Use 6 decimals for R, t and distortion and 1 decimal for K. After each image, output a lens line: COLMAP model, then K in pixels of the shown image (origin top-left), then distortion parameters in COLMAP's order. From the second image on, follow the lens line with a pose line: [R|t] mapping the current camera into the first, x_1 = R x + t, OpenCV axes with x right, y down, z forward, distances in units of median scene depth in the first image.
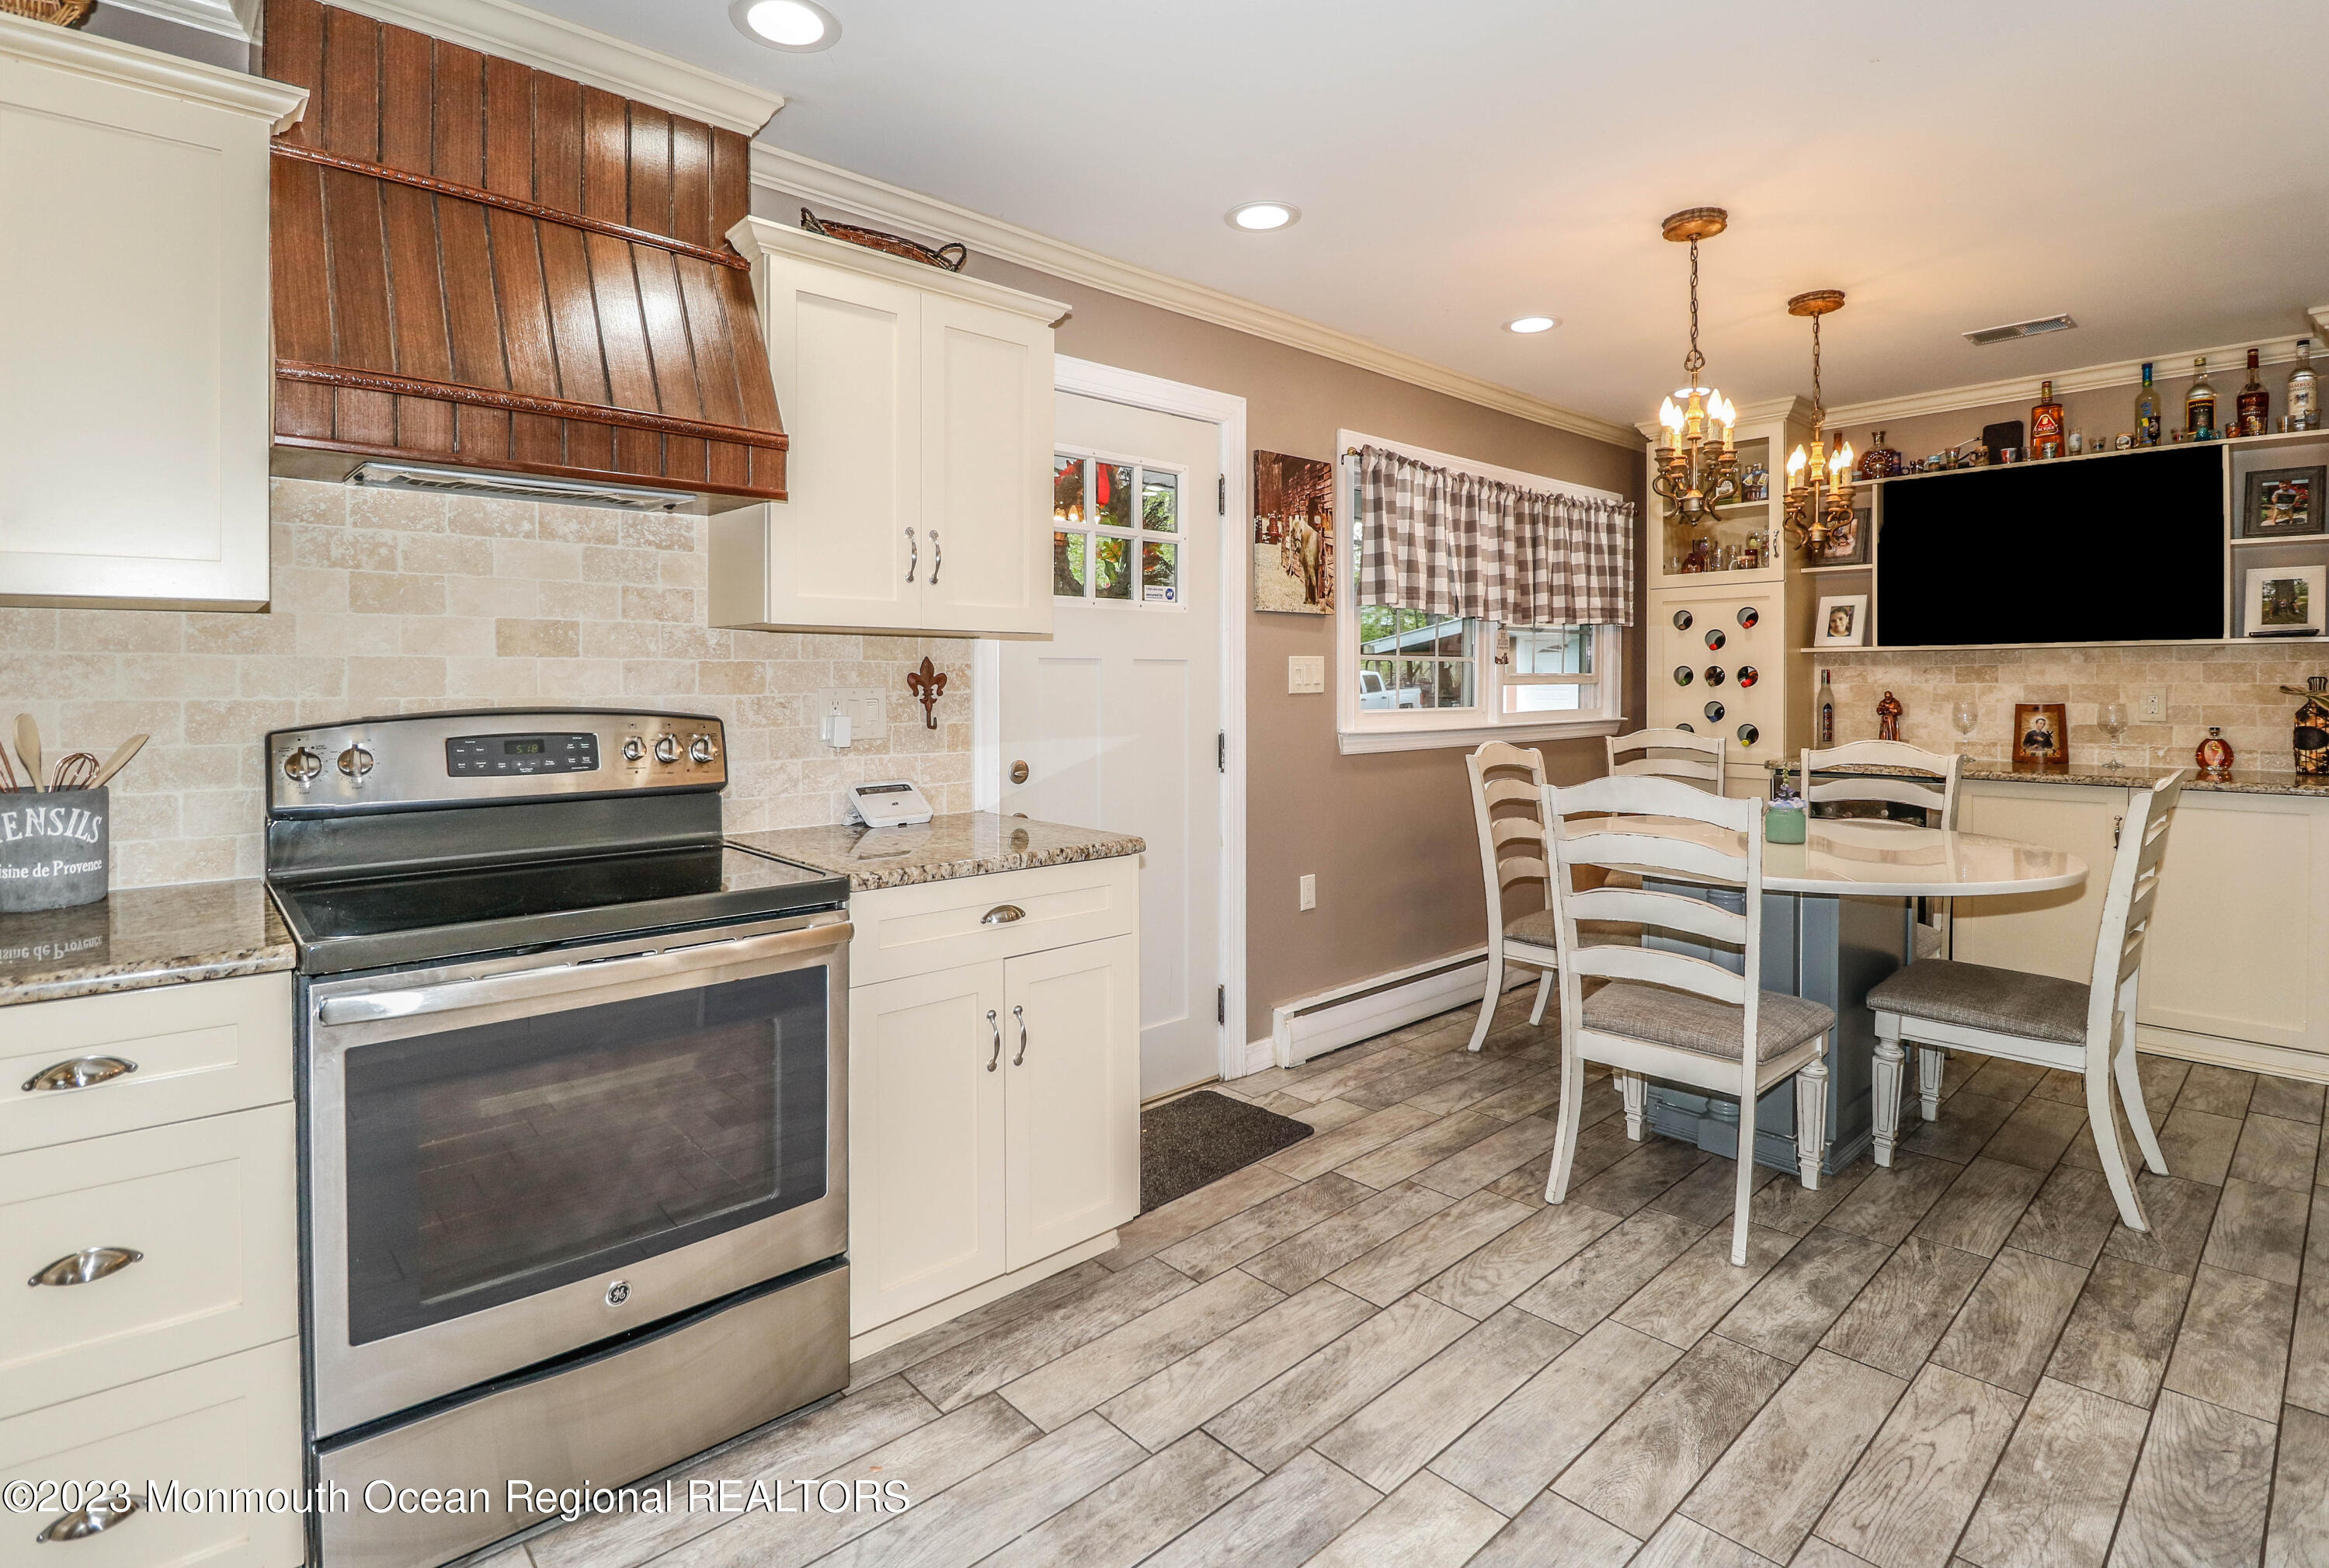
lens RADIAL K [[1129.7, 0, 1173.6], [0, 1129.7, 694.0], [0, 0, 1]] dist [-0.008244, -0.009969]
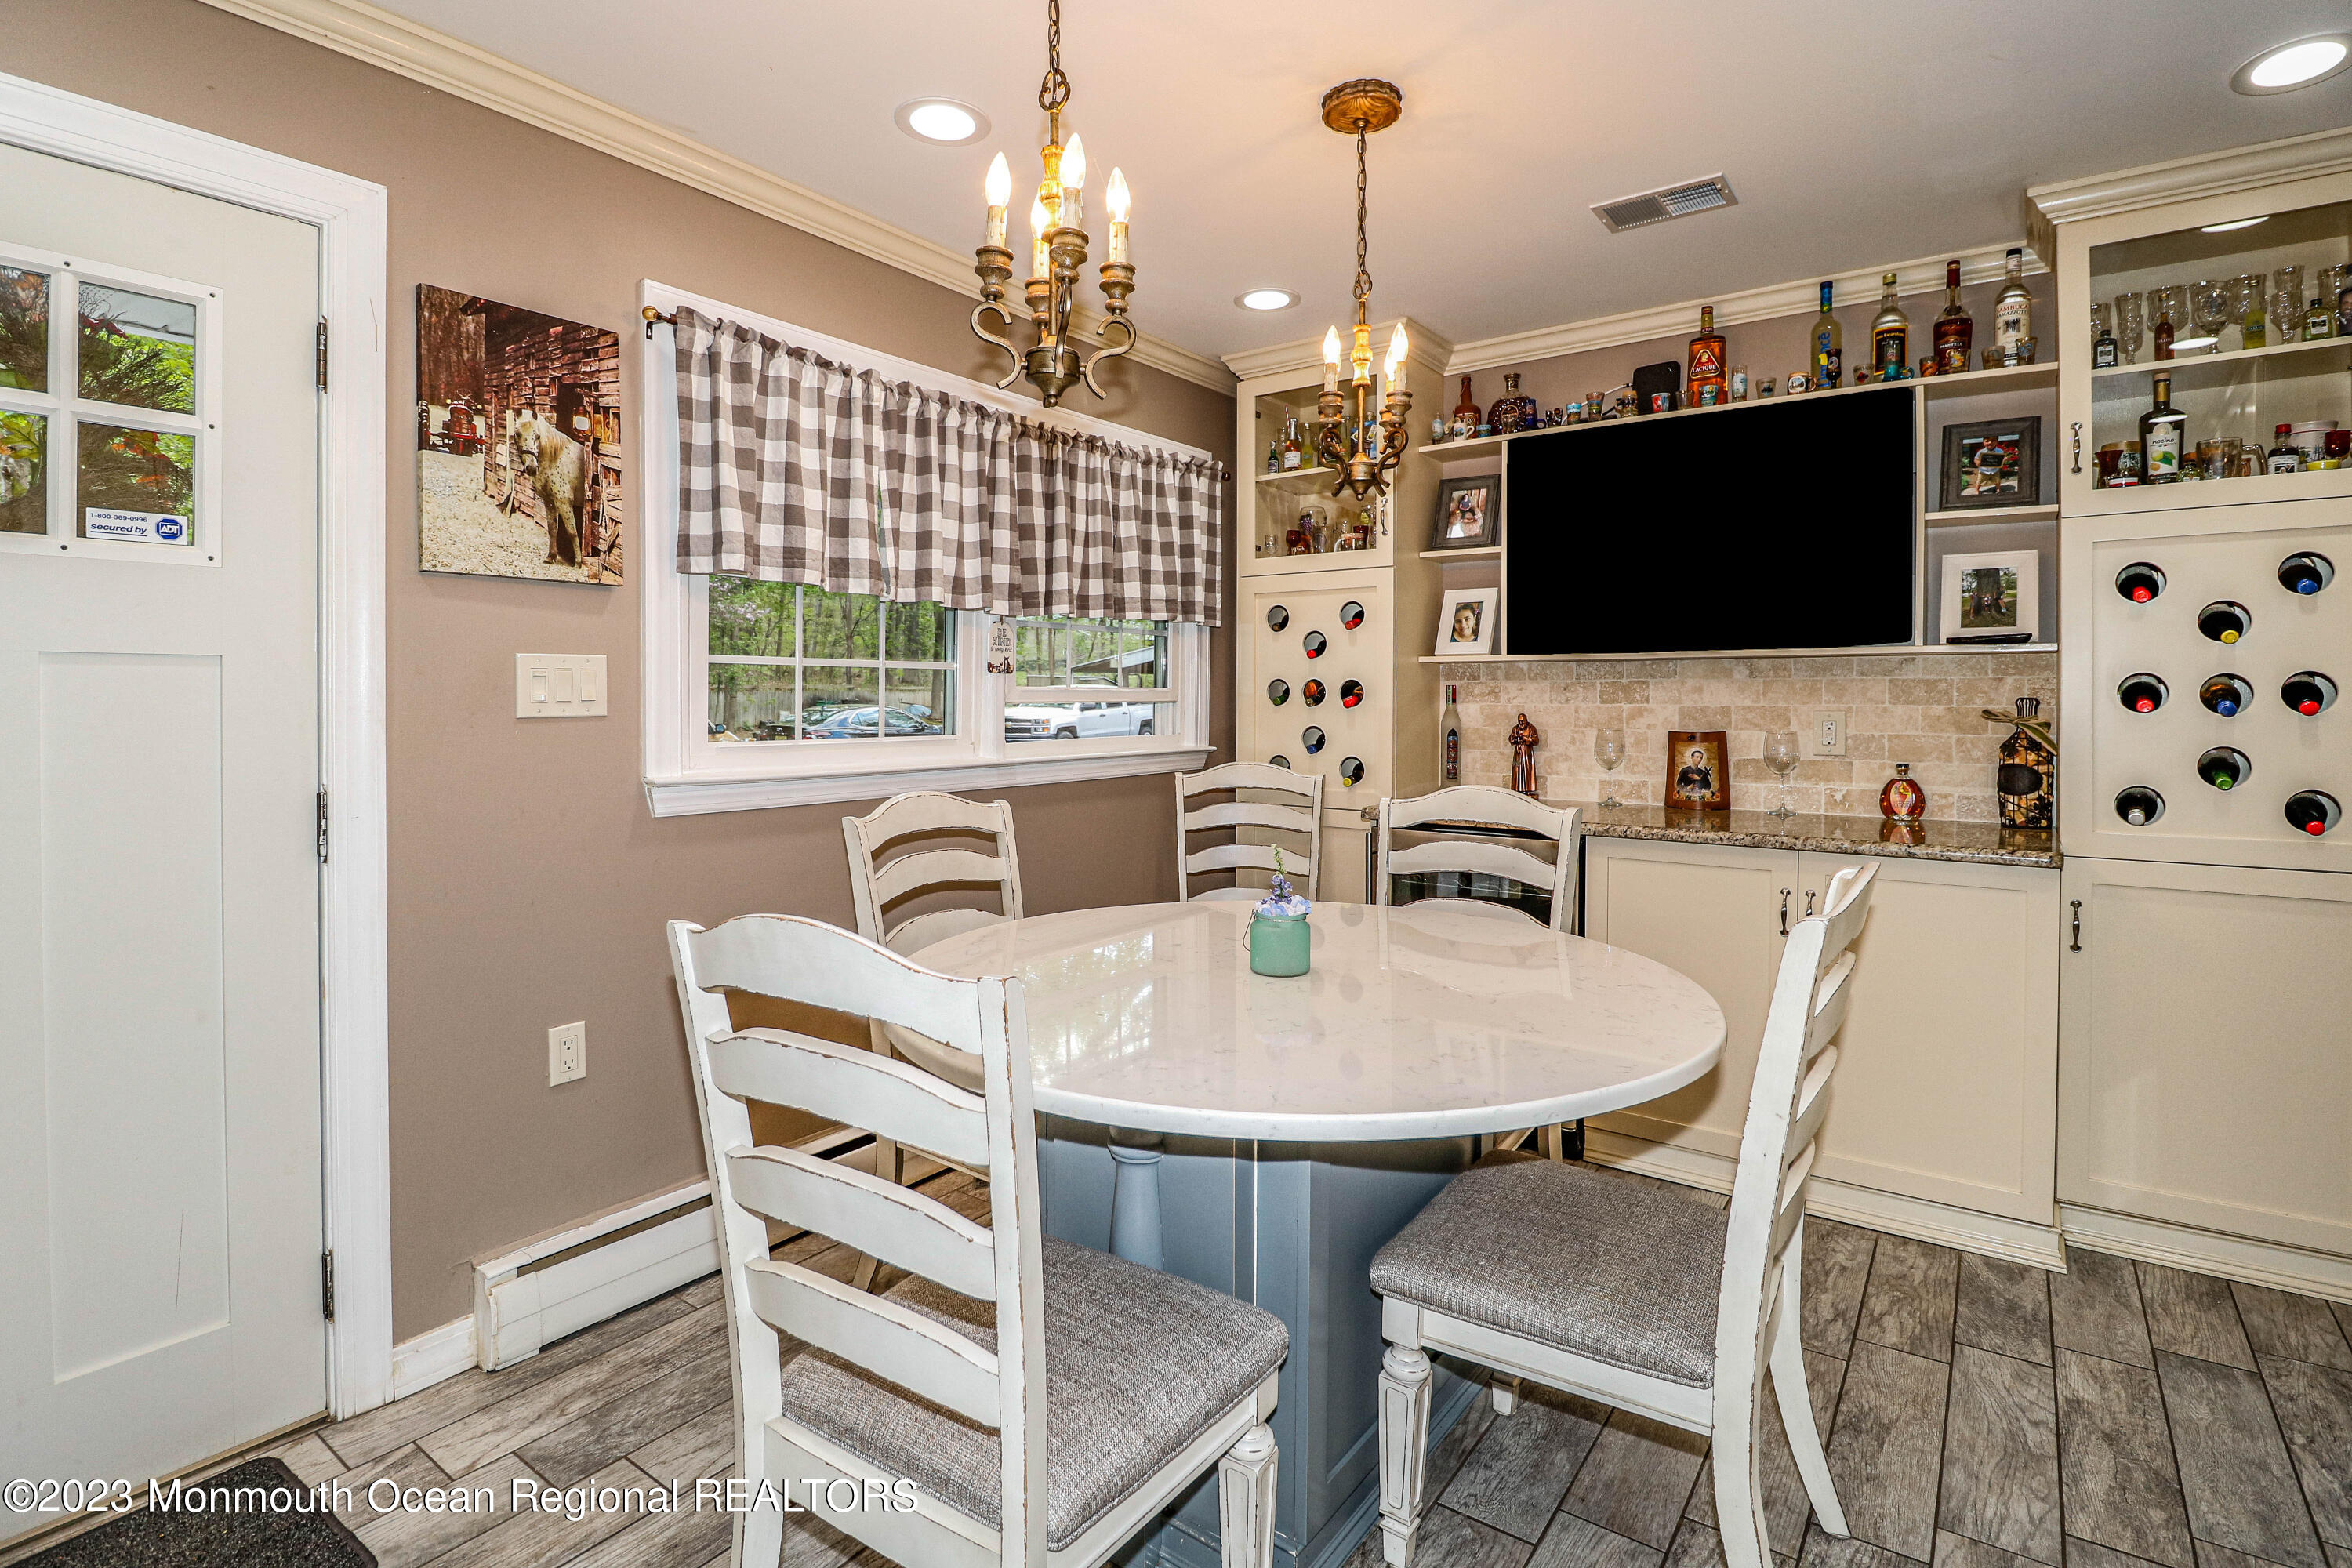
lens RADIAL K [[1133.3, 0, 1169.9], [0, 1133.3, 713.6], [0, 0, 1]] dist [0.002393, -0.013141]
pose [[0.981677, 0.002477, 0.190536, 0.293228], [-0.003194, 0.999989, 0.003453, -0.005179], [-0.190526, -0.003998, 0.981674, 0.332371]]
